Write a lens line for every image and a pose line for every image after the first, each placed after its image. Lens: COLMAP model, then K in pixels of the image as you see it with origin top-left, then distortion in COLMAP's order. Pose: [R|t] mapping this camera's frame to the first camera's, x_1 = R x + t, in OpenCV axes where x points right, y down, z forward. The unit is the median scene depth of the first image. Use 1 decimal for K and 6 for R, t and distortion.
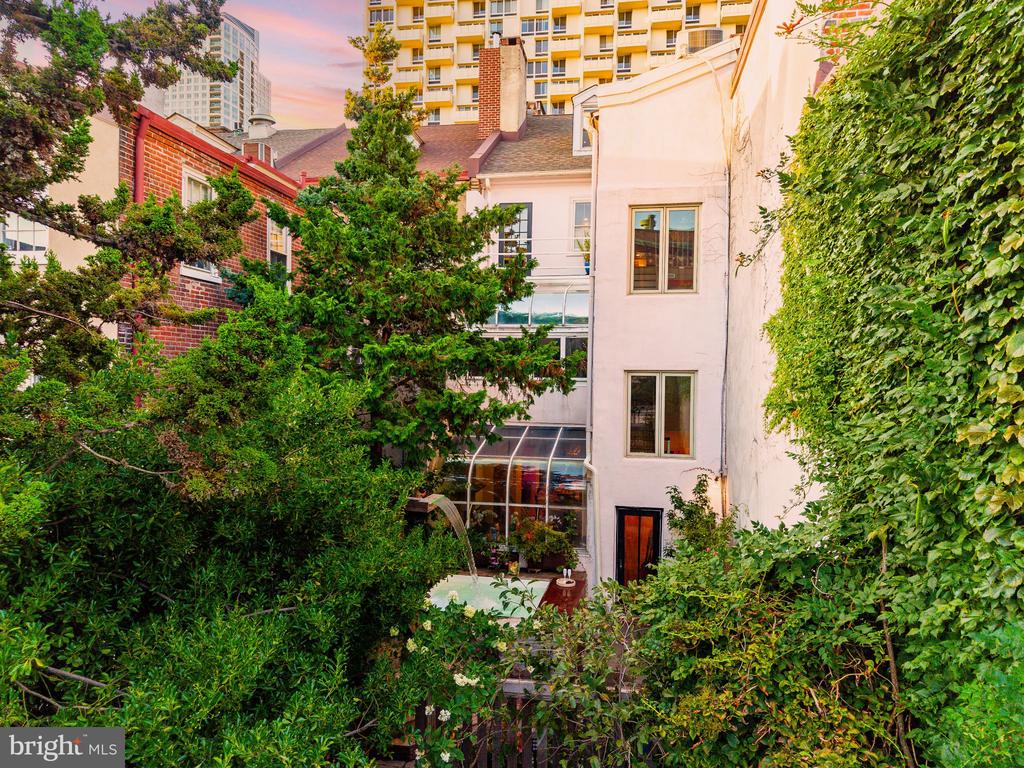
lens RADIAL K [[694.4, 0, 510.8], [0, 694.4, 383.2], [0, 0, 1]] dist [0.043291, -0.024885]
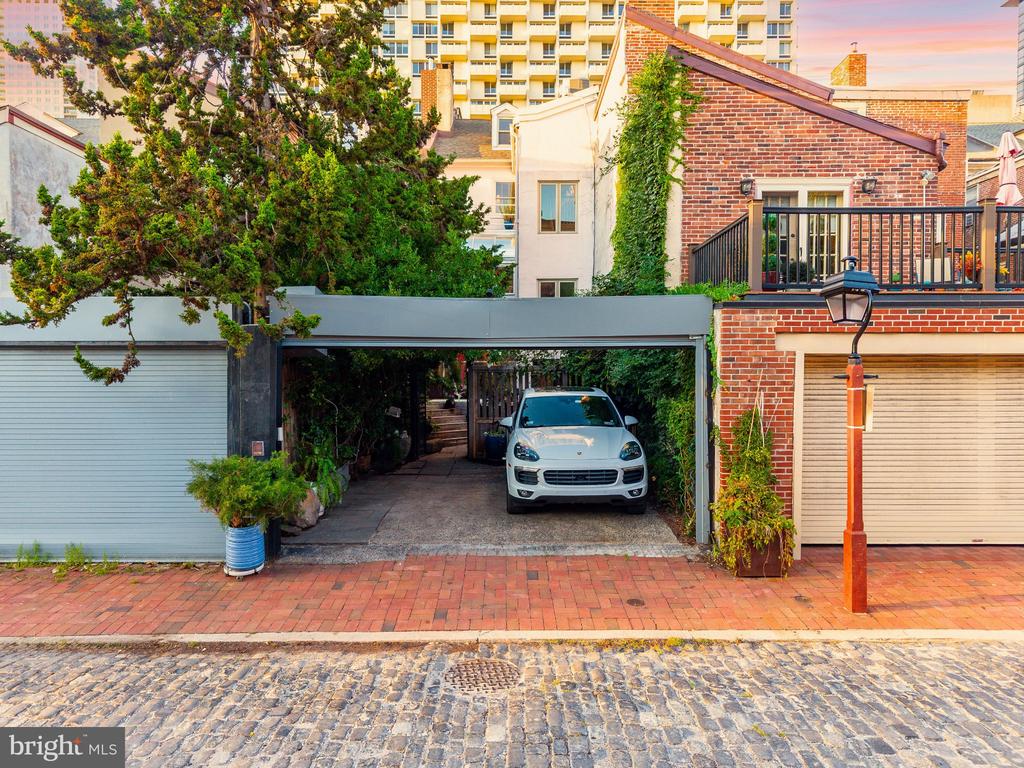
lens RADIAL K [[694.4, 0, 513.4], [0, 694.4, 383.6], [0, 0, 1]] dist [0.043291, -0.024885]
pose [[0.984535, -0.016809, 0.174378, -0.031190], [0.015583, 0.999843, 0.008399, 0.035878], [-0.174491, -0.005552, 0.984643, -0.106489]]
